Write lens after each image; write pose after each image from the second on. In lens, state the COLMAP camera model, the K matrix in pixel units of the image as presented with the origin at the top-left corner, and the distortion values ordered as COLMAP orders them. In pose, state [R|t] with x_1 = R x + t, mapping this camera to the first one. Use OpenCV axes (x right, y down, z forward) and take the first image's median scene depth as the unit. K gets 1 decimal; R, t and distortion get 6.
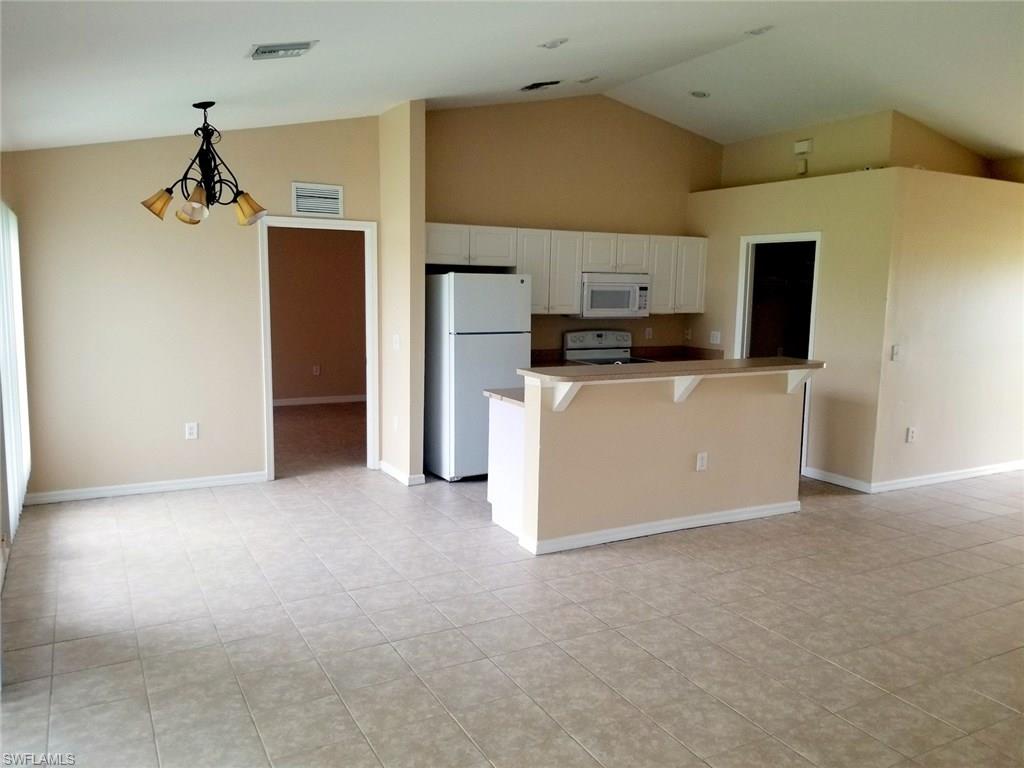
lens RADIAL K [[827.8, 0, 518.1], [0, 827.8, 386.5], [0, 0, 1]] dist [0.070400, -0.146193]
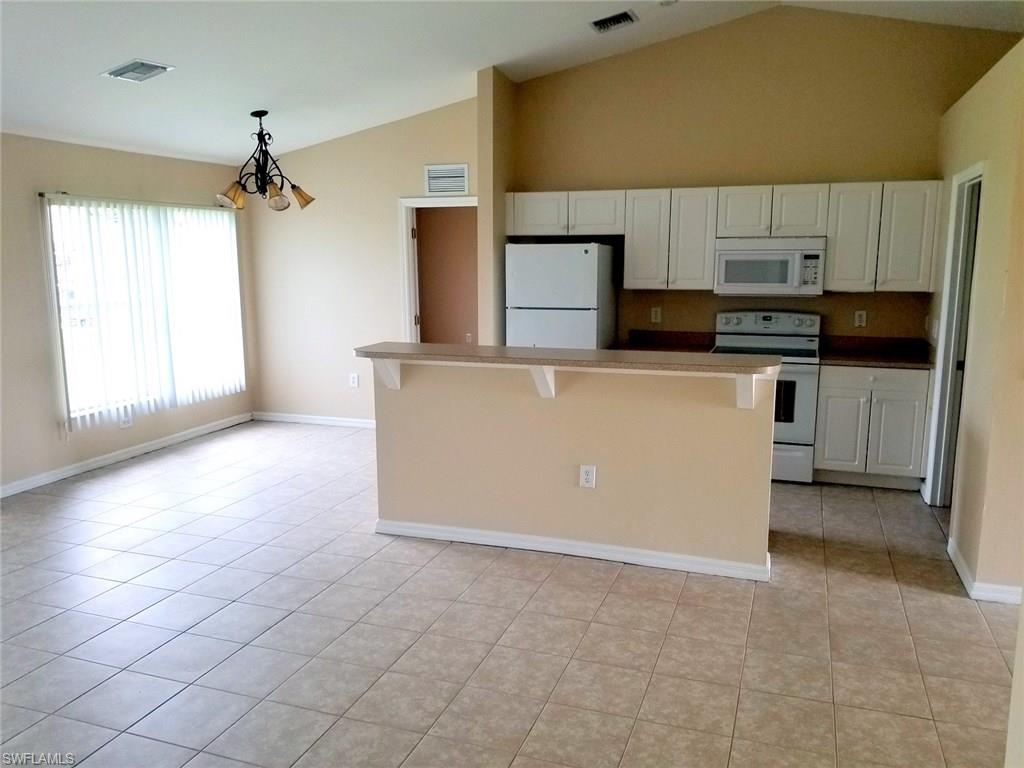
lens RADIAL K [[827.8, 0, 518.1], [0, 827.8, 386.5], [0, 0, 1]] dist [0.070400, -0.146193]
pose [[0.651612, 0.102316, -0.751620, 0.642976], [-0.080857, 0.994585, 0.065292, -0.034650], [0.754231, 0.018228, 0.656357, 0.361358]]
